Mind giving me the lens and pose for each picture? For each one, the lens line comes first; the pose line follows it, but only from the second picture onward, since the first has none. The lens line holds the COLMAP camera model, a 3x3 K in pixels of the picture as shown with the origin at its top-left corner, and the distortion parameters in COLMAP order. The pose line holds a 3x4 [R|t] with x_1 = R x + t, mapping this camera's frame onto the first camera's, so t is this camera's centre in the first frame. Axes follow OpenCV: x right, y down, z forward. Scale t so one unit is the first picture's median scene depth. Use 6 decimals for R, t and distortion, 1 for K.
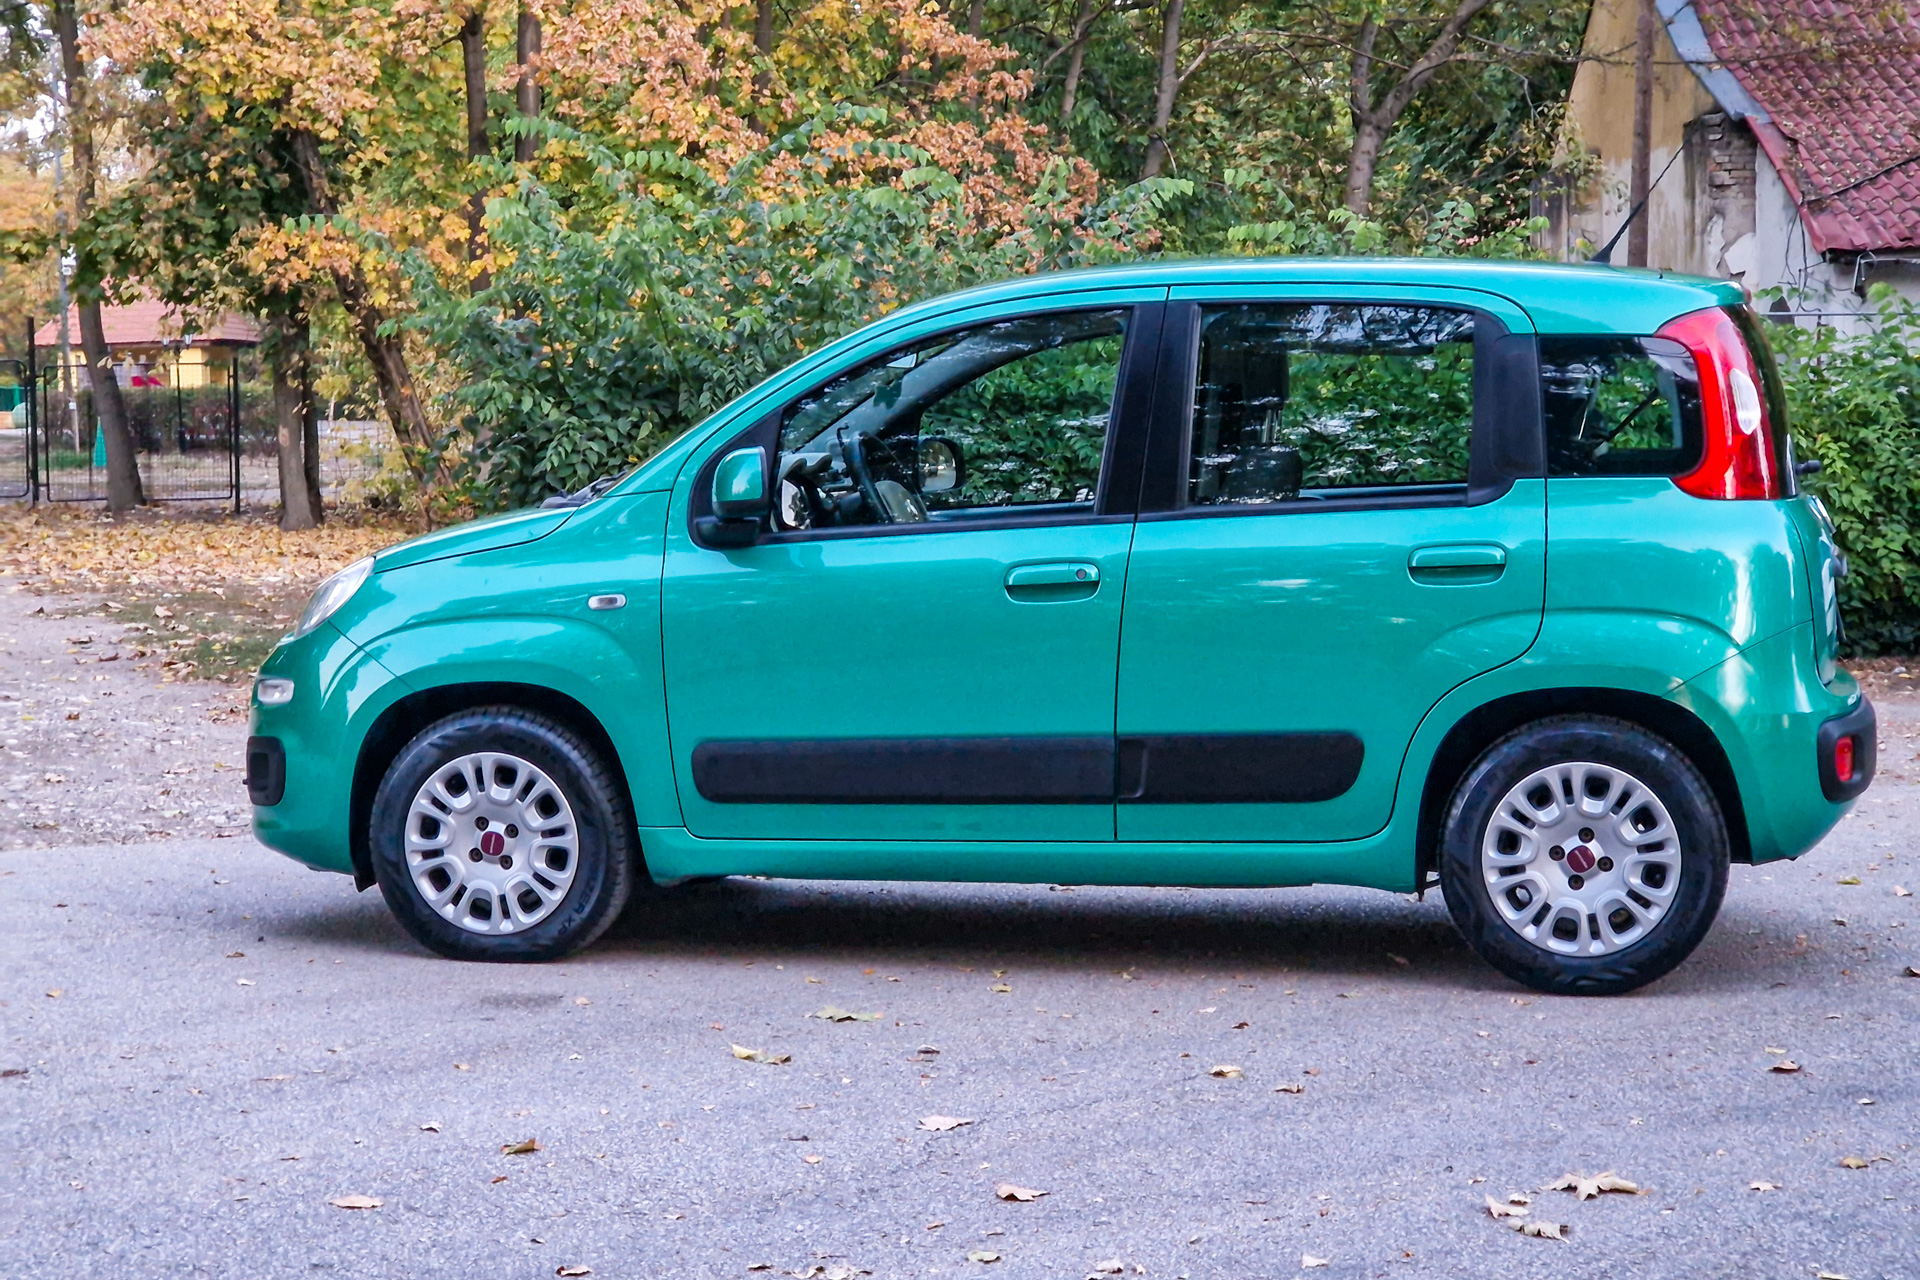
lens RADIAL K [[3811.0, 0, 961.6], [0, 3811.0, 636.8], [0, 0, 1]] dist [0.258091, 0.000000]
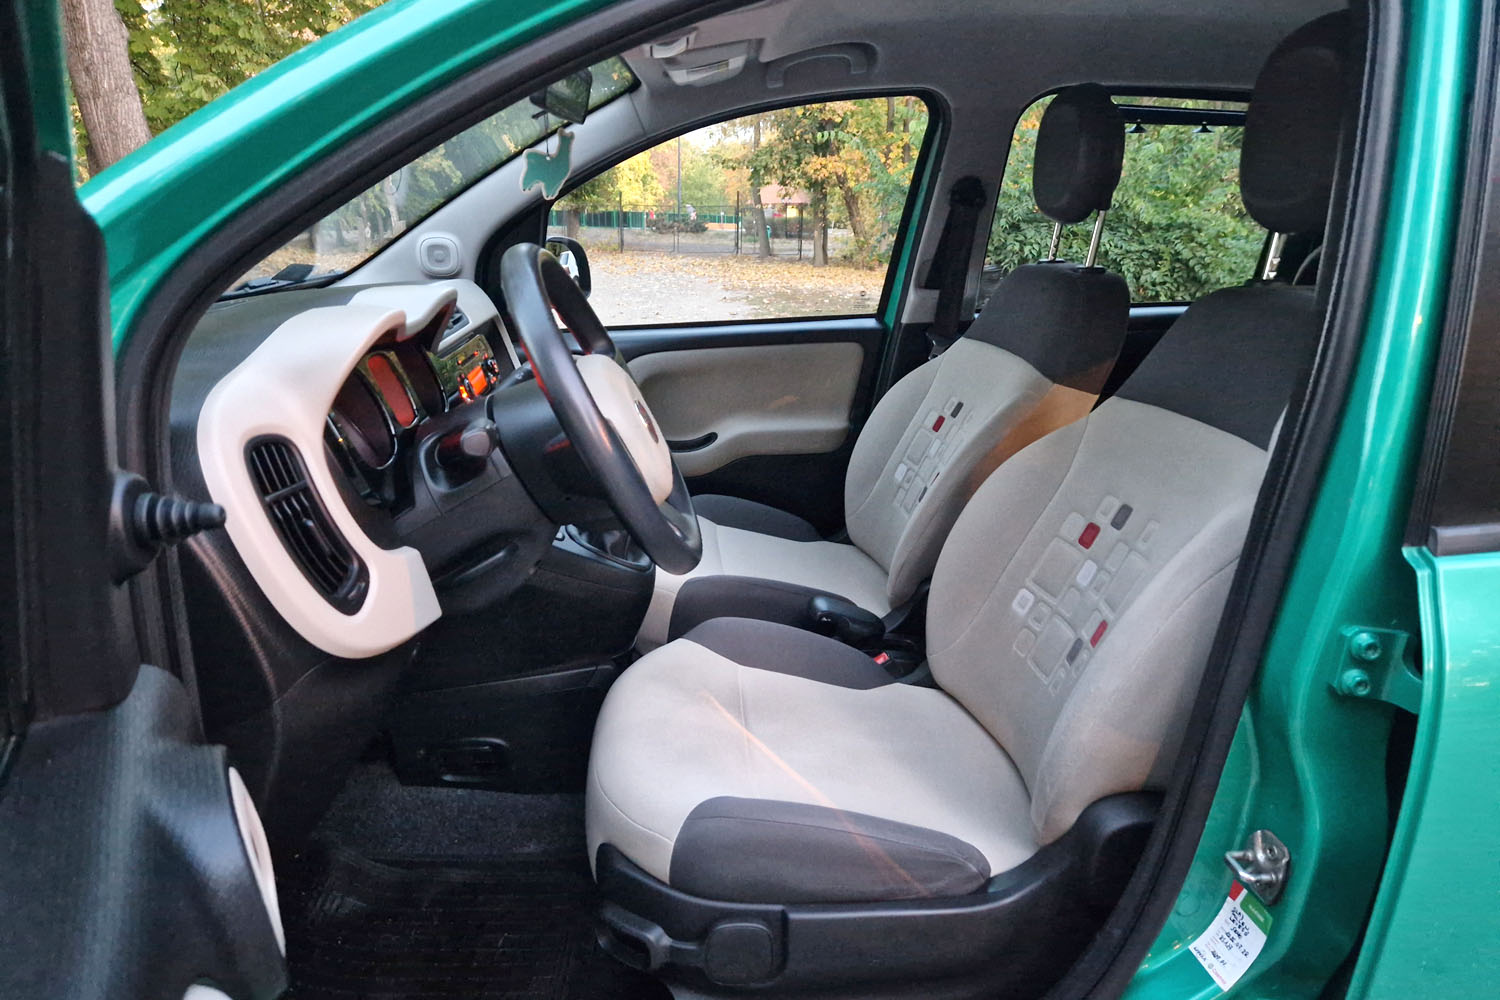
lens RADIAL K [[996.9, 0, 755.2], [0, 996.9, 502.3], [0, 0, 1]] dist [0.036478, 0.000722]
pose [[0.971799, 0.088495, -0.218575, -0.037041], [-0.041148, 0.976328, 0.212343, -0.012351], [0.232192, -0.197361, 0.952437, 0.225306]]
